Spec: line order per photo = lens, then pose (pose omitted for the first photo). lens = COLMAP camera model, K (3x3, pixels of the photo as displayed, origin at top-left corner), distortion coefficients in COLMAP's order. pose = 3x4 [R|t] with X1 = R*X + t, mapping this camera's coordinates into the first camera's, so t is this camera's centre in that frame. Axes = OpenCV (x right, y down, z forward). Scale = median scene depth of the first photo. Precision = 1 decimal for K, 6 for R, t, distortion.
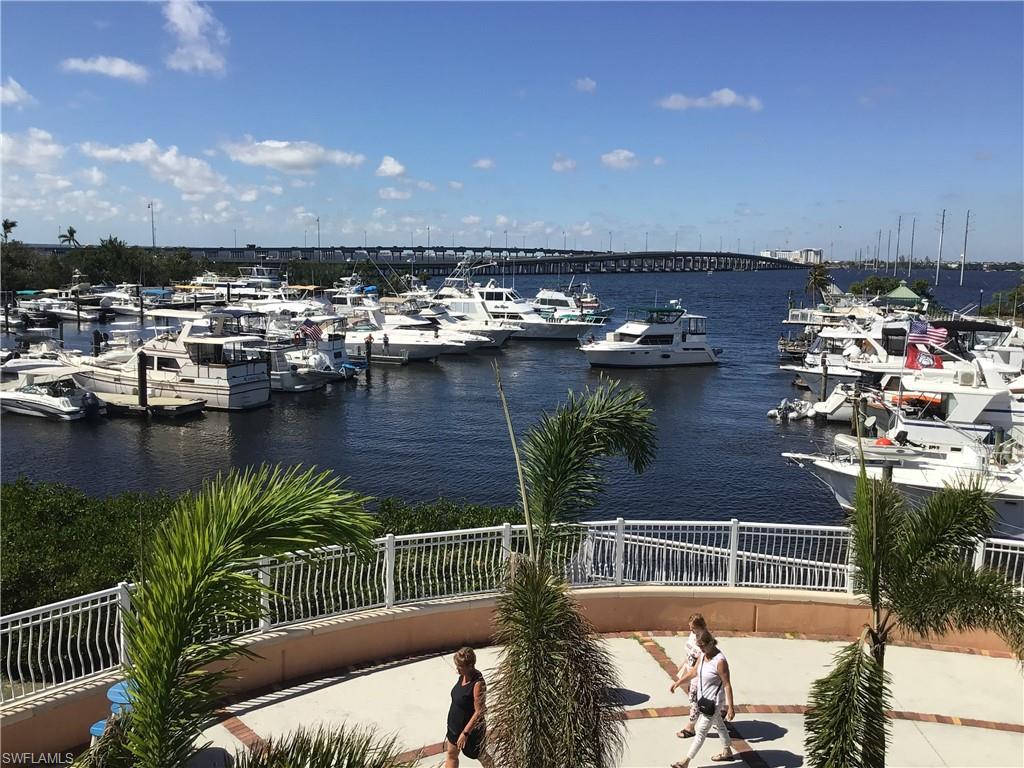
lens RADIAL K [[909.7, 0, 511.3], [0, 909.7, 323.7], [0, 0, 1]] dist [0.093535, -0.196157]
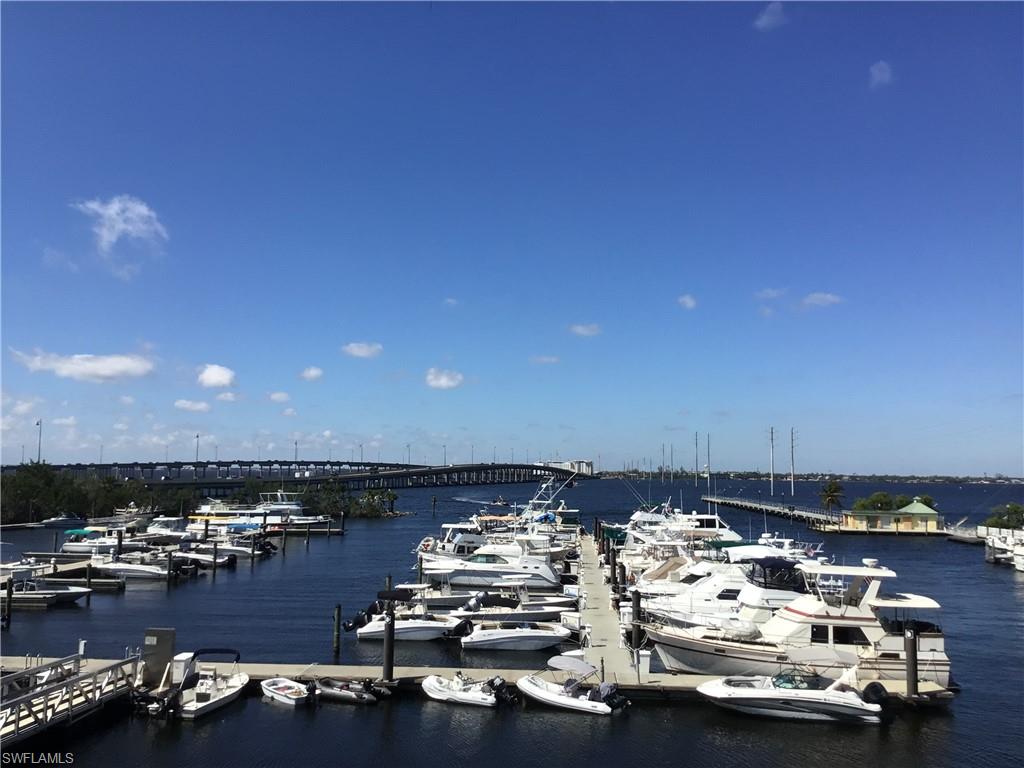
lens RADIAL K [[909.7, 0, 511.3], [0, 909.7, 323.7], [0, 0, 1]] dist [0.093535, -0.196157]
pose [[0.961233, 0.035851, 0.273396, -0.786813], [0.027388, 0.974195, -0.224041, -0.042070], [-0.274373, 0.222843, 0.935446, 0.255239]]
